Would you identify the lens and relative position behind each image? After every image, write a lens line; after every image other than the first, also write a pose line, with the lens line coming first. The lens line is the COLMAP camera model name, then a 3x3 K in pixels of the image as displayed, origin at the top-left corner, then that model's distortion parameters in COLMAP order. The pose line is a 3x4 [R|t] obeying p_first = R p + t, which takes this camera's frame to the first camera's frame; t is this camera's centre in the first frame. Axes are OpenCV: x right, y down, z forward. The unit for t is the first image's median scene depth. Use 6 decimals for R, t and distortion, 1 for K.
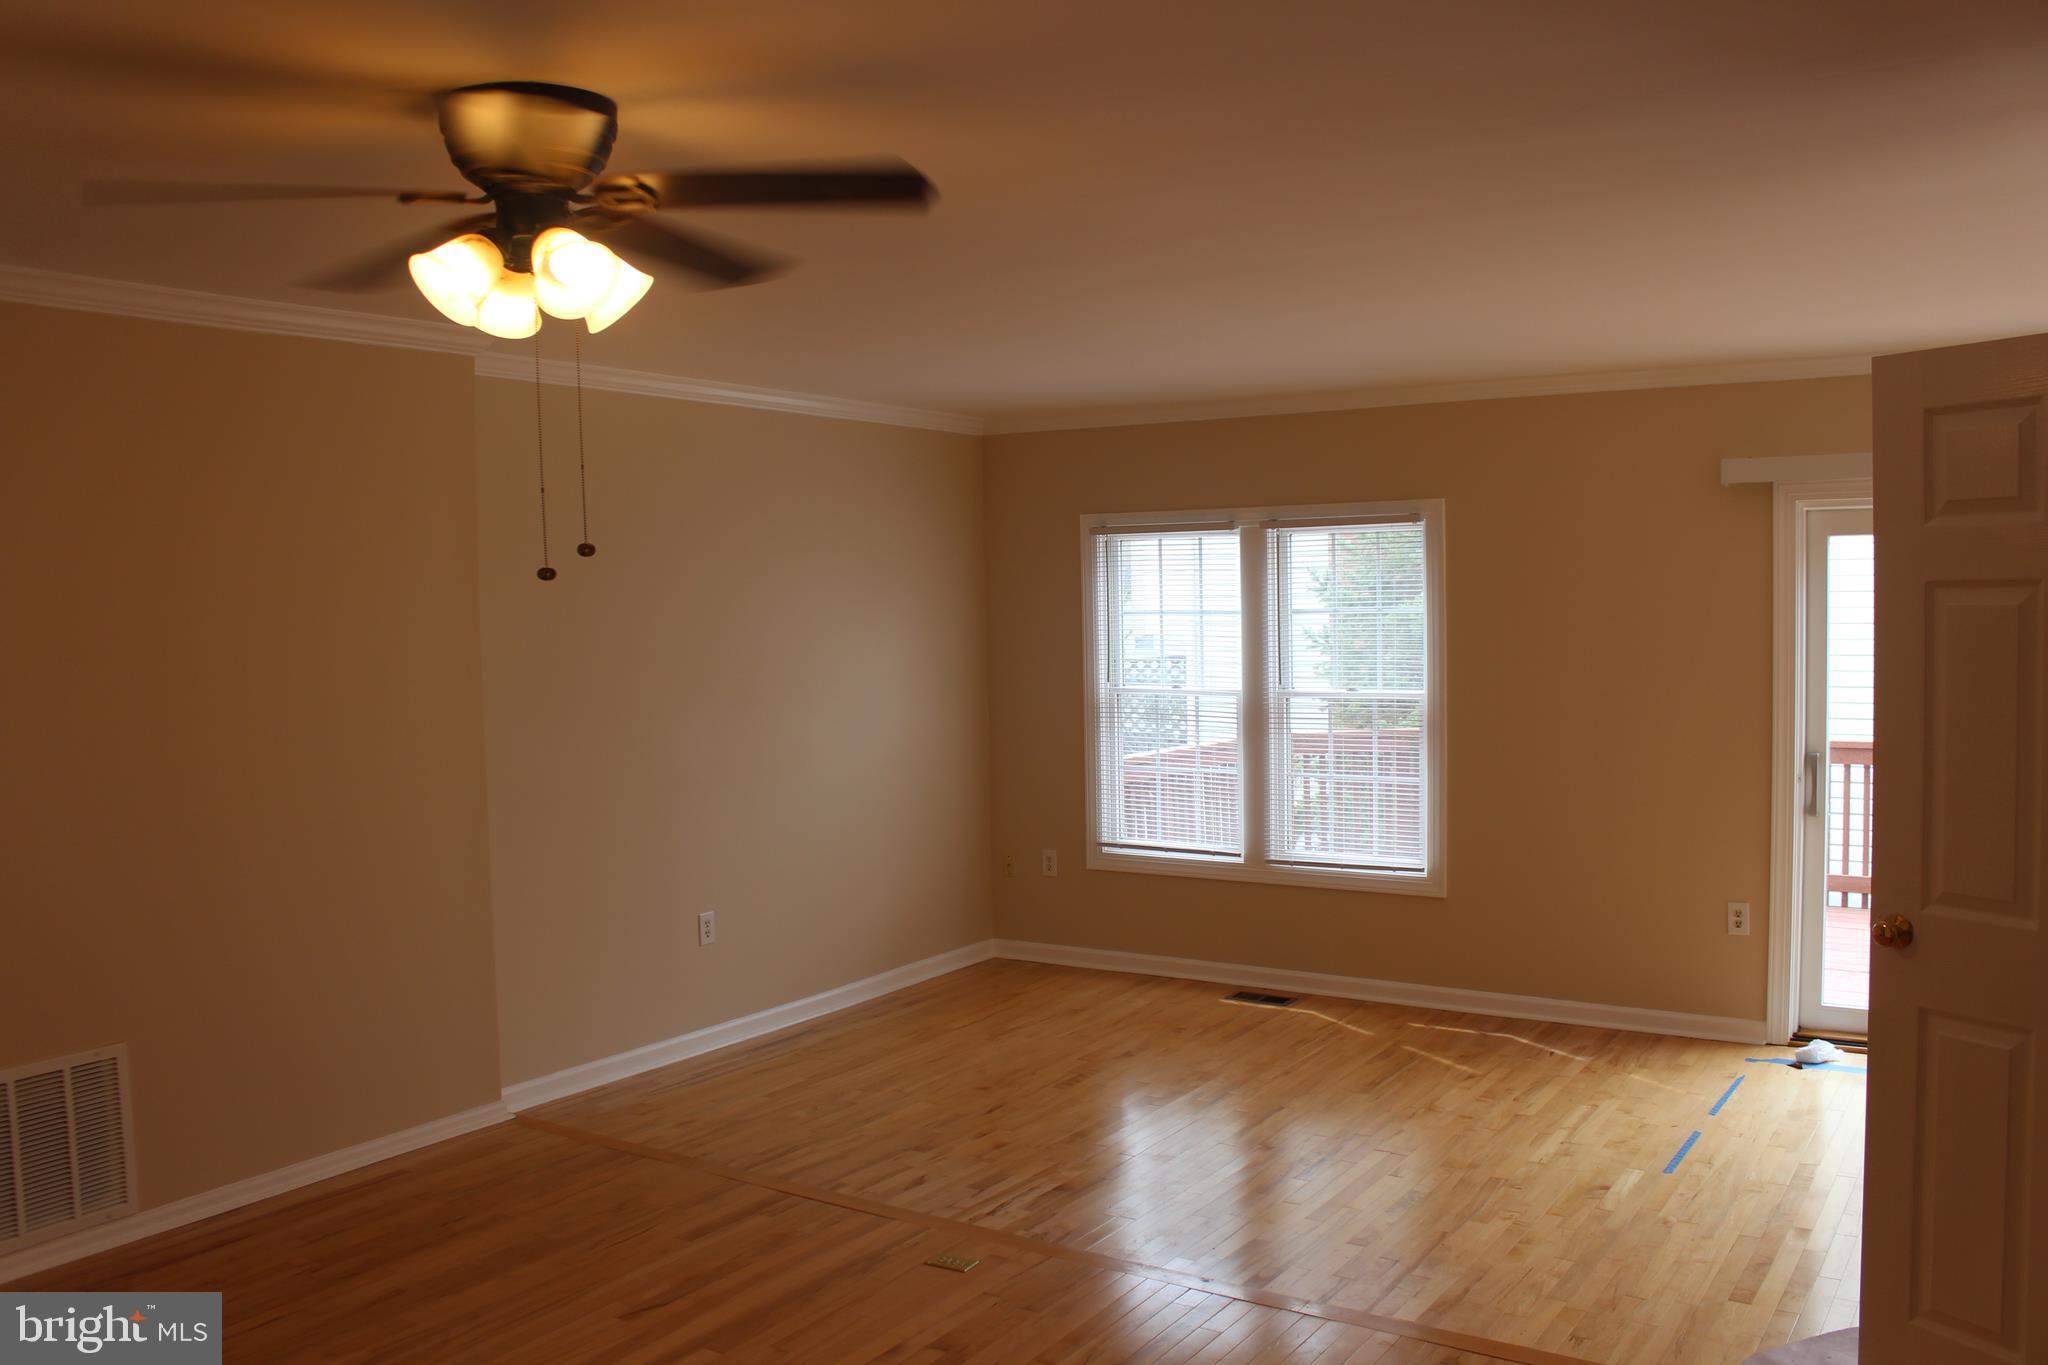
lens RADIAL K [[1744.1, 0, 1013.1], [0, 1744.1, 687.7], [0, 0, 1]] dist [-0.123637, 0.044540]
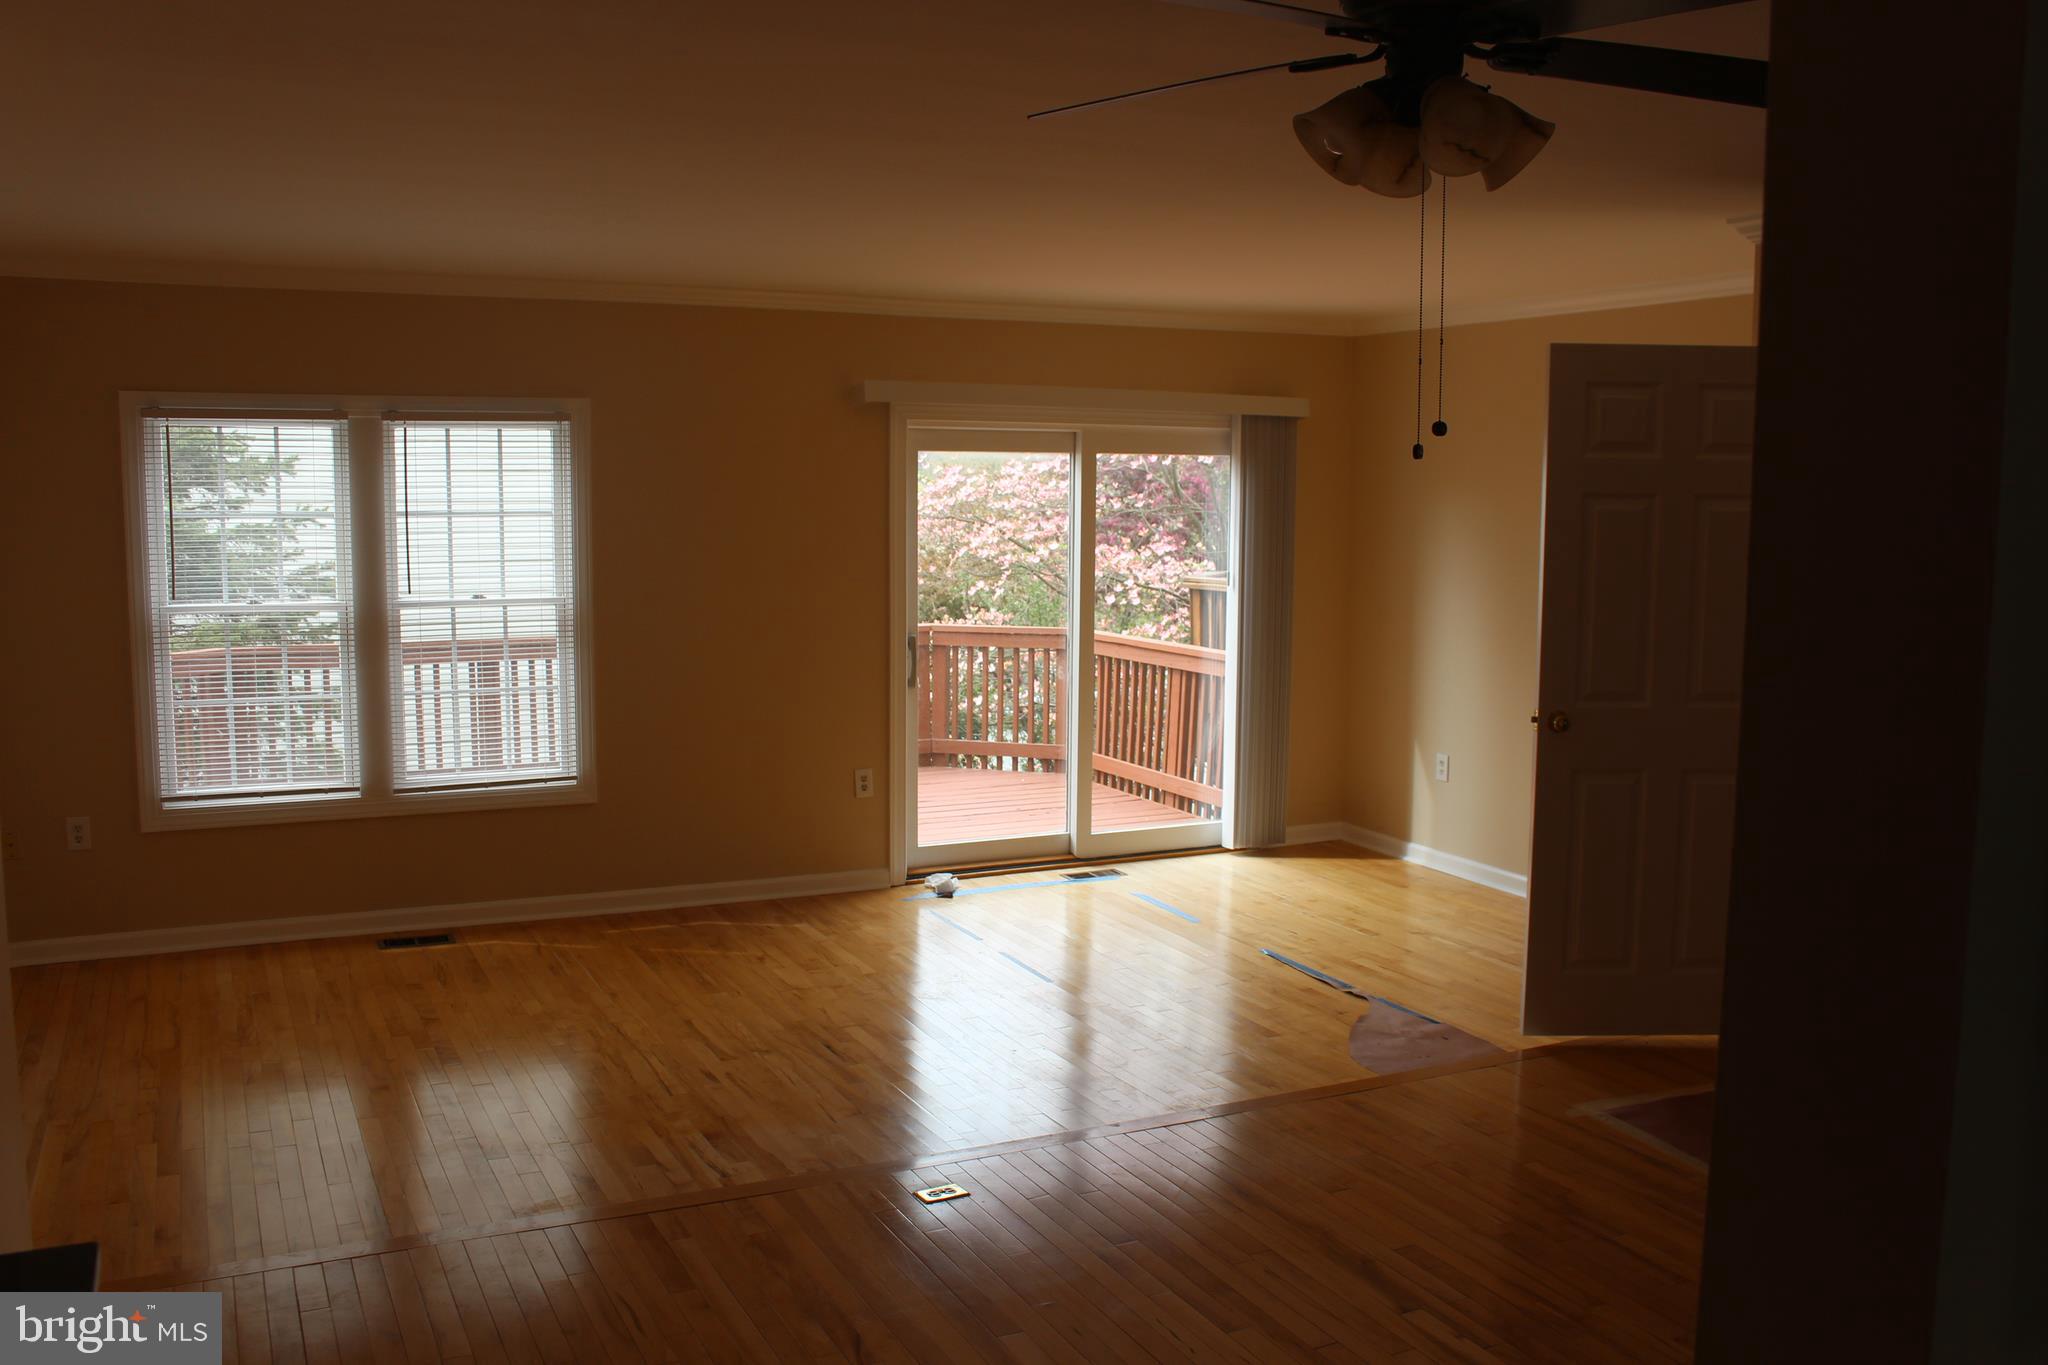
lens RADIAL K [[1744.1, 0, 1020.9], [0, 1744.1, 669.3], [0, 0, 1]] dist [-0.123637, 0.044540]
pose [[0.506942, -0.064248, 0.859582, -0.503433], [0.031855, 0.997934, 0.055803, -0.002858], [-0.861391, -0.000907, 0.507941, 0.300718]]
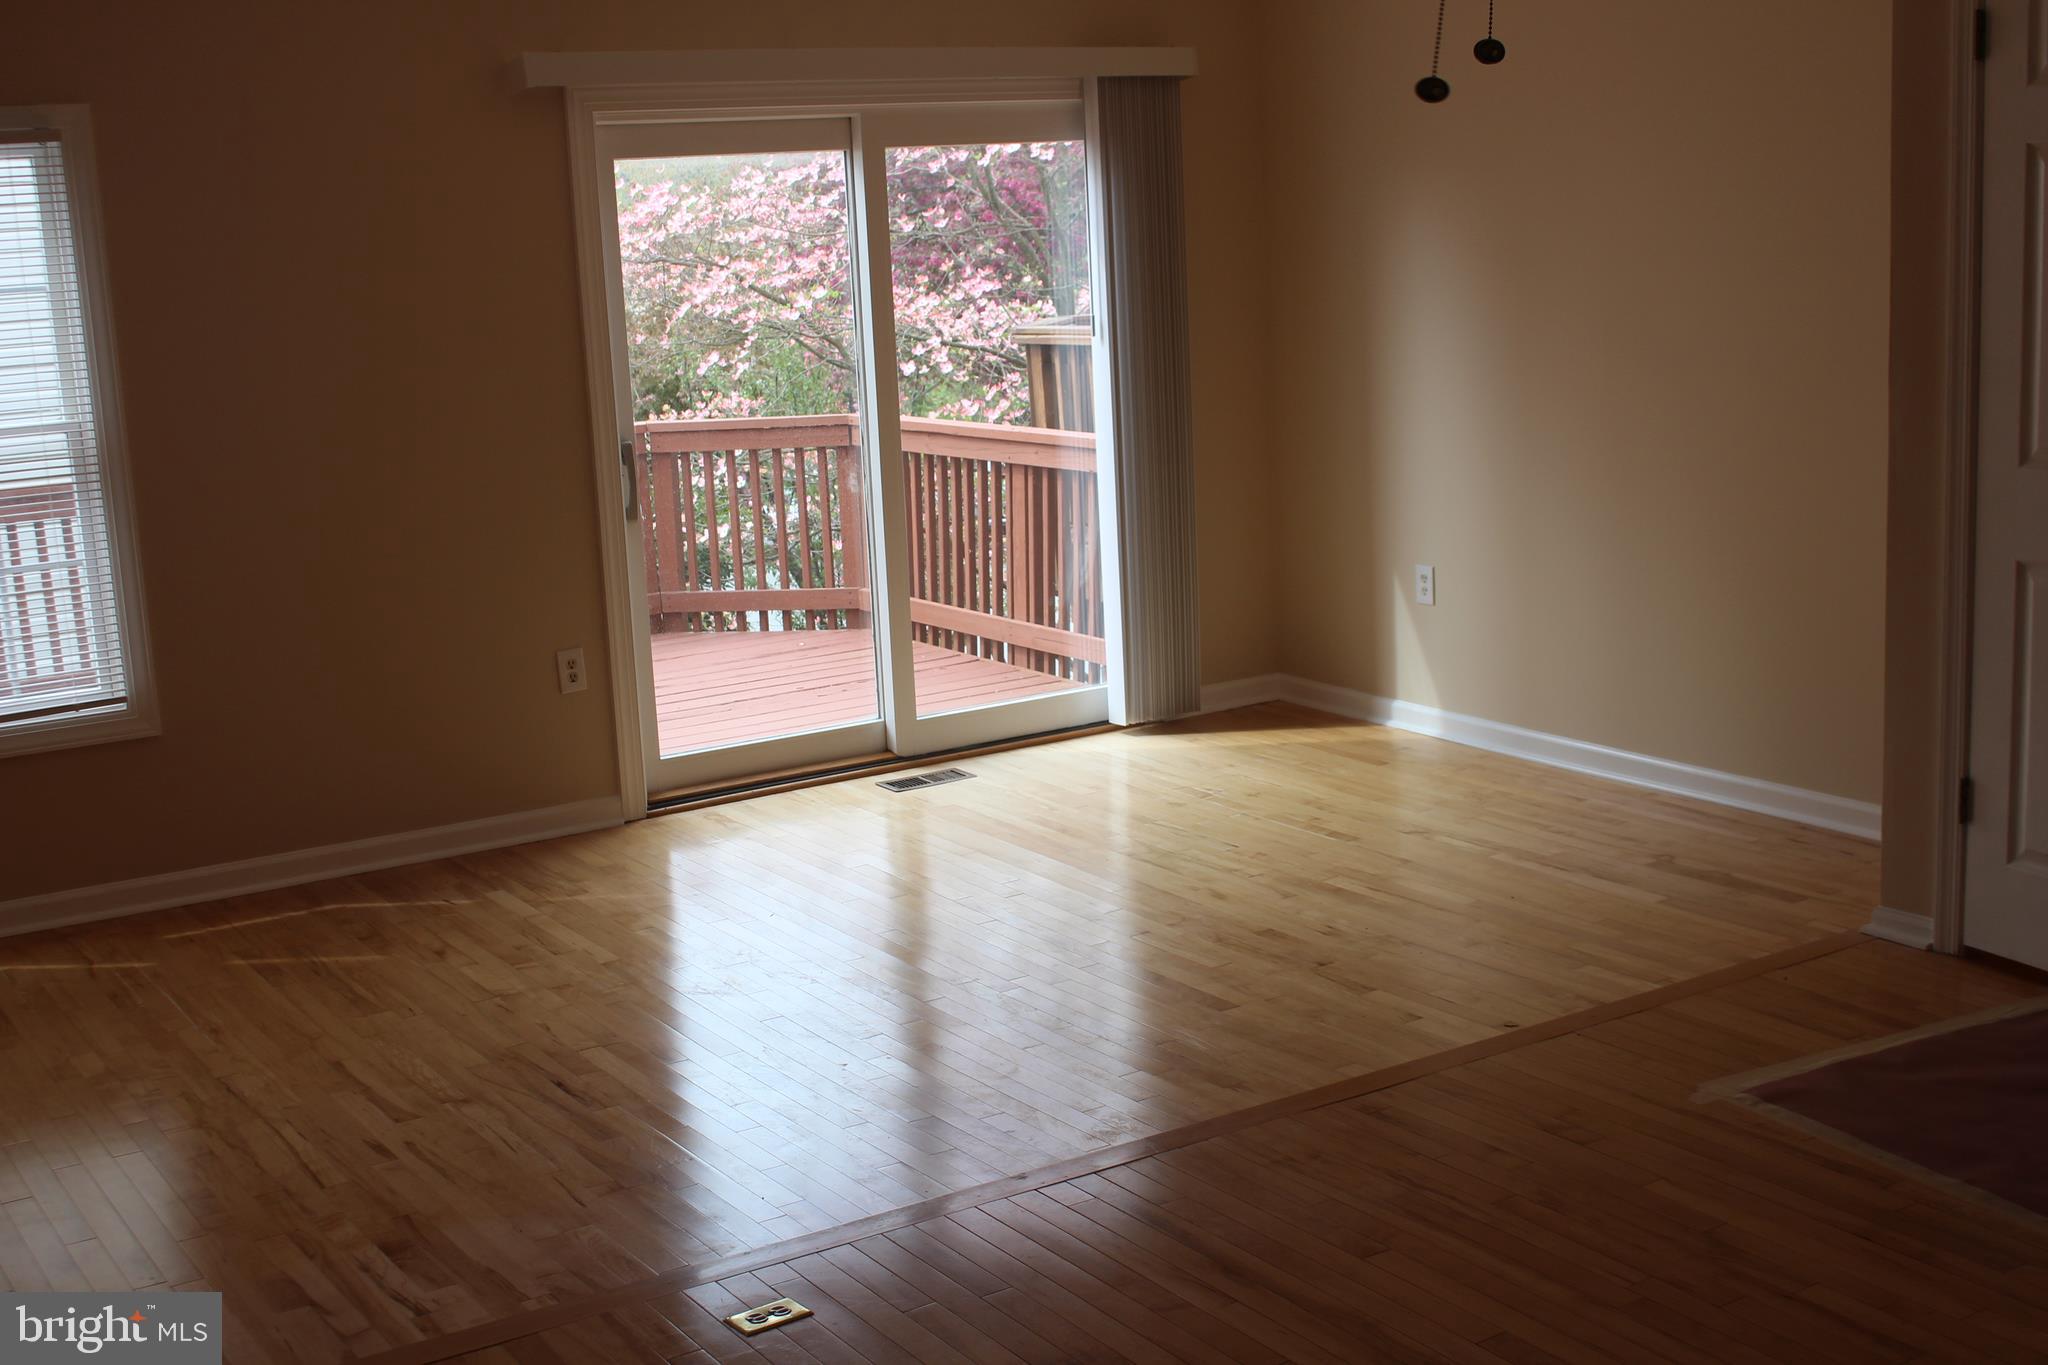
lens RADIAL K [[2474.6, 0, 1004.8], [0, 2474.6, 671.1], [0, 0, 1]] dist [-0.055004, 0.000000]
pose [[0.414850, -0.169471, 0.893968, -0.459053], [0.093241, 0.985247, 0.143507, -0.004066], [-0.905100, 0.023821, 0.424531, 0.344251]]
